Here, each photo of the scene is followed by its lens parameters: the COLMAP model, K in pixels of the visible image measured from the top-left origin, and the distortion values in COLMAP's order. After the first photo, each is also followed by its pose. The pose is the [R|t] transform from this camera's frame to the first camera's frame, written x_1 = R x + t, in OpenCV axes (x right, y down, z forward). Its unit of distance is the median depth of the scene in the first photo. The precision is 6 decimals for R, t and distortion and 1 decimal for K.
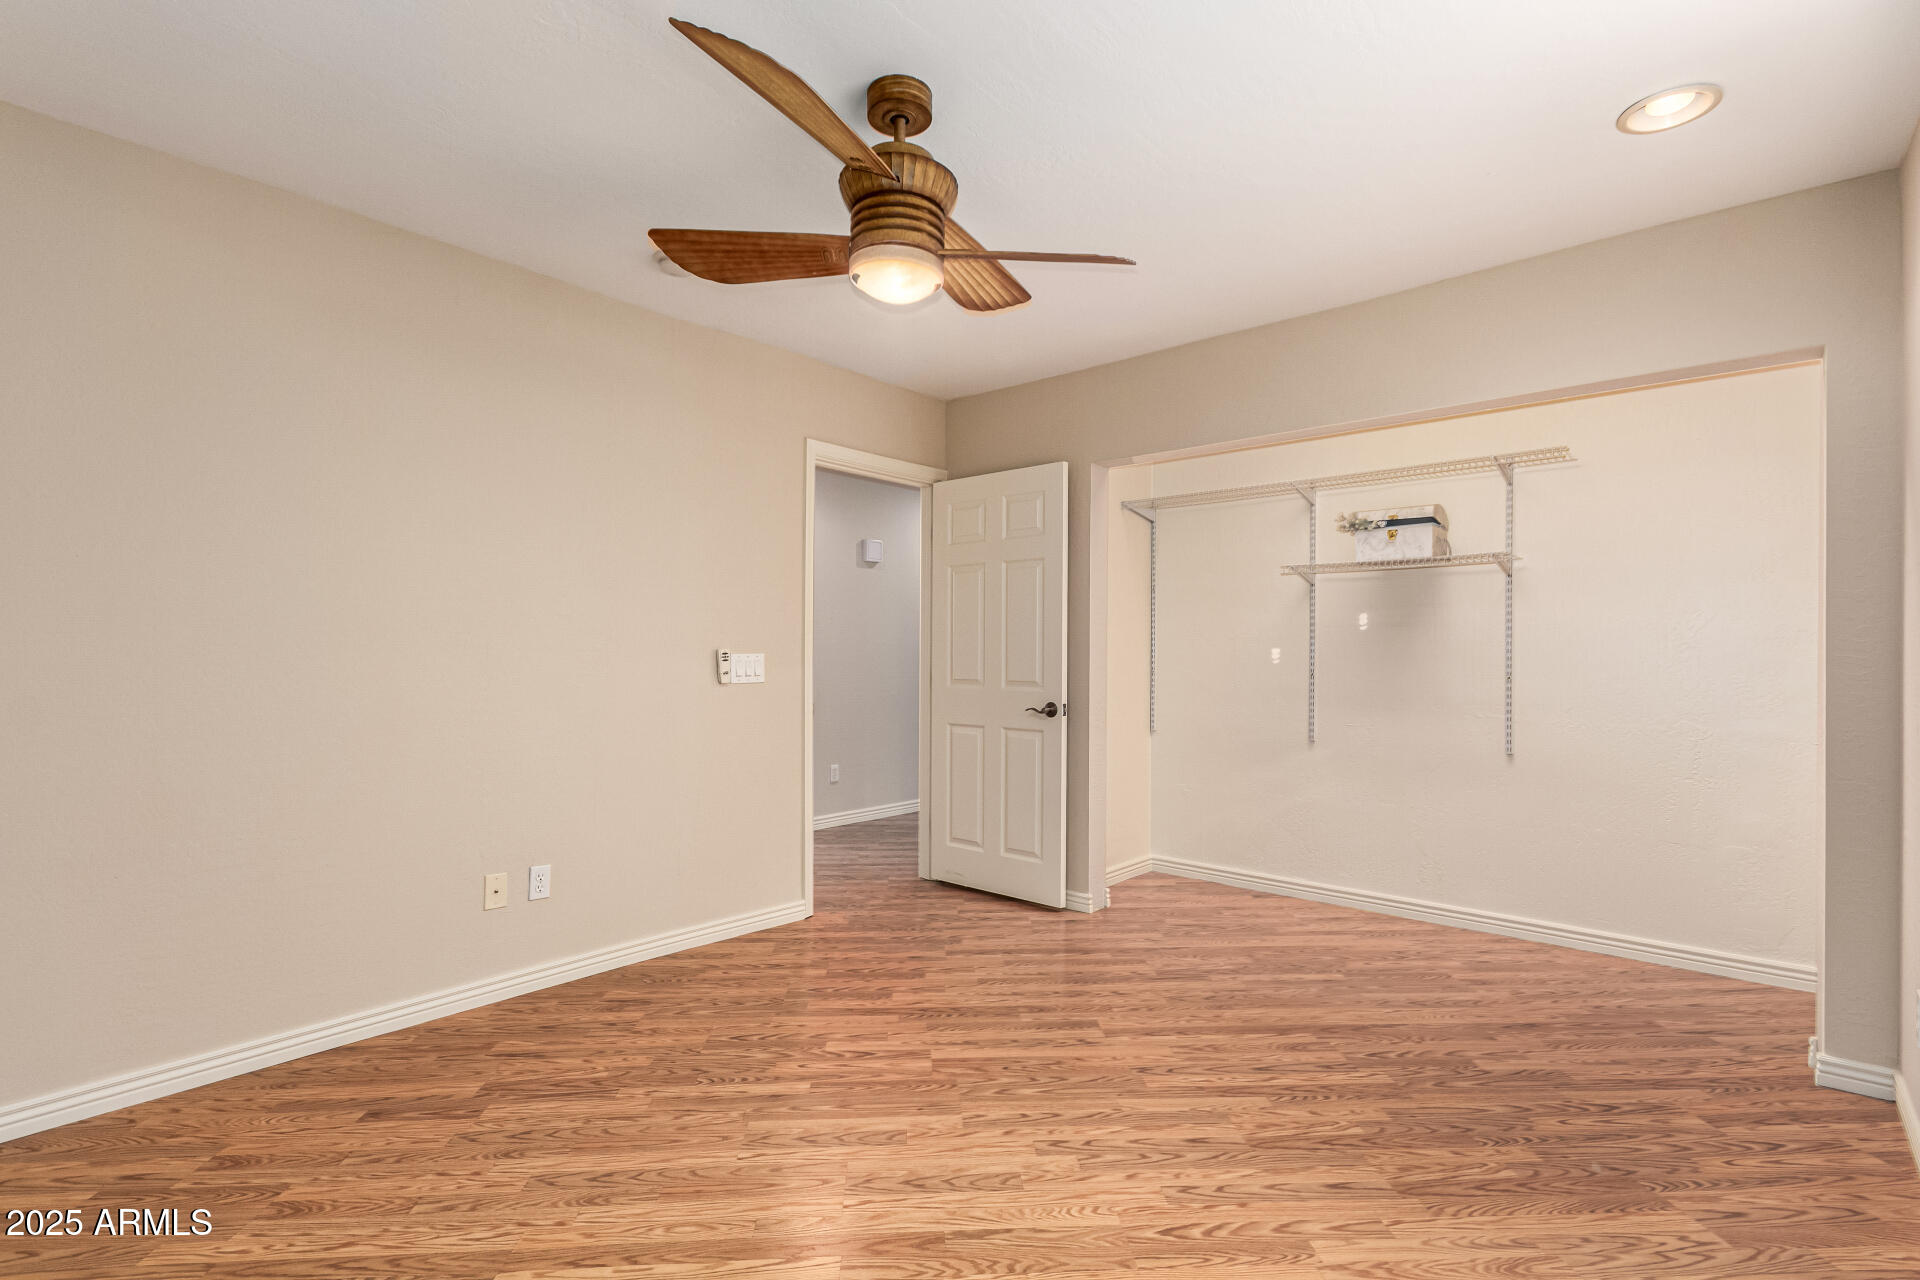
lens RADIAL K [[889.7, 0, 963.2], [0, 889.7, 655.7], [0, 0, 1]] dist [0.004696, 0.000337]
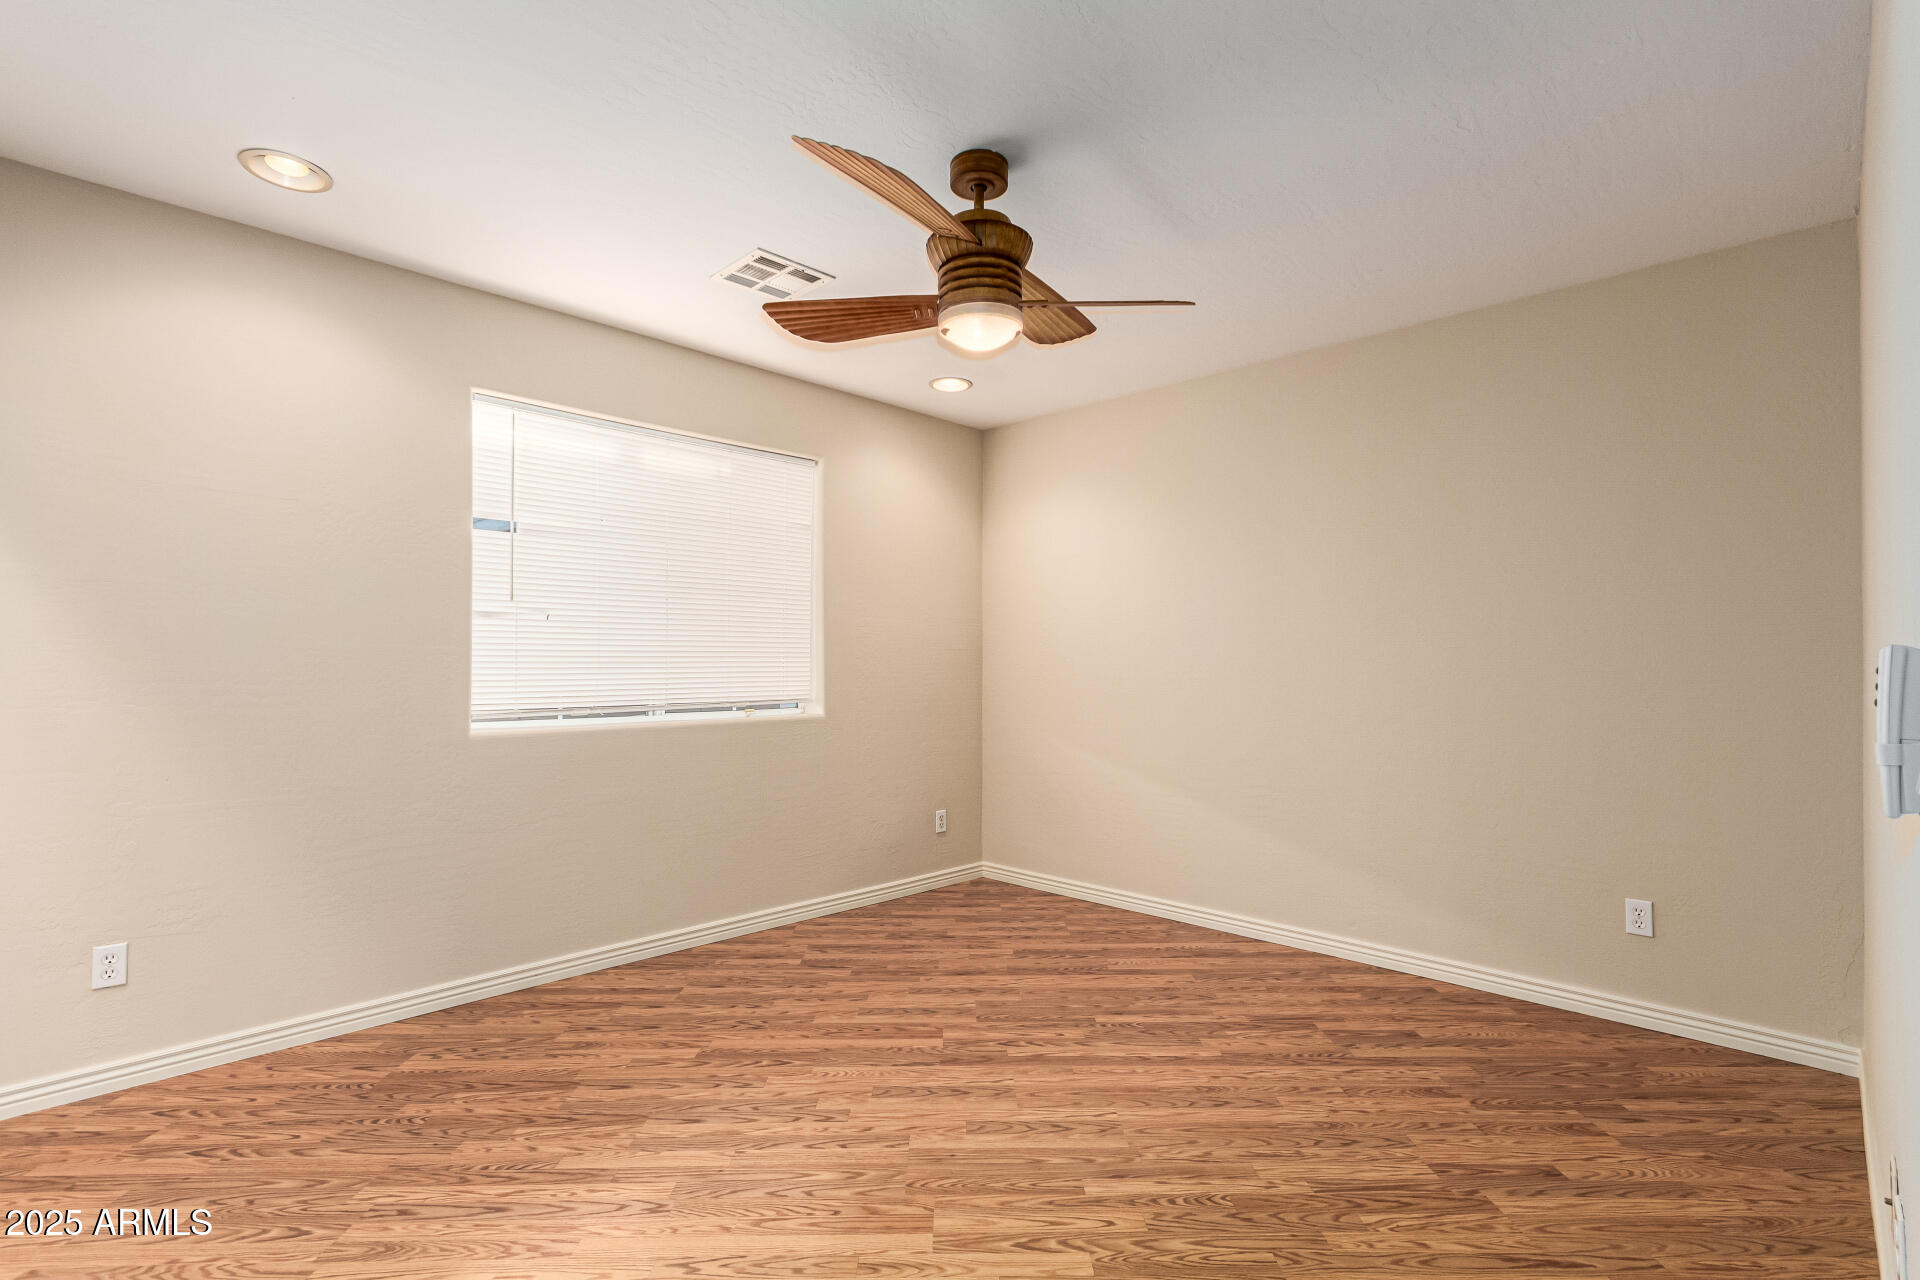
lens RADIAL K [[889.7, 0, 963.2], [0, 889.7, 655.7], [0, 0, 1]] dist [0.004696, 0.000337]
pose [[-0.998149, -0.007262, 0.060380, -0.114312], [-0.007691, 0.999947, -0.006885, -0.002931], [-0.060326, -0.007336, -0.998152, 1.966927]]
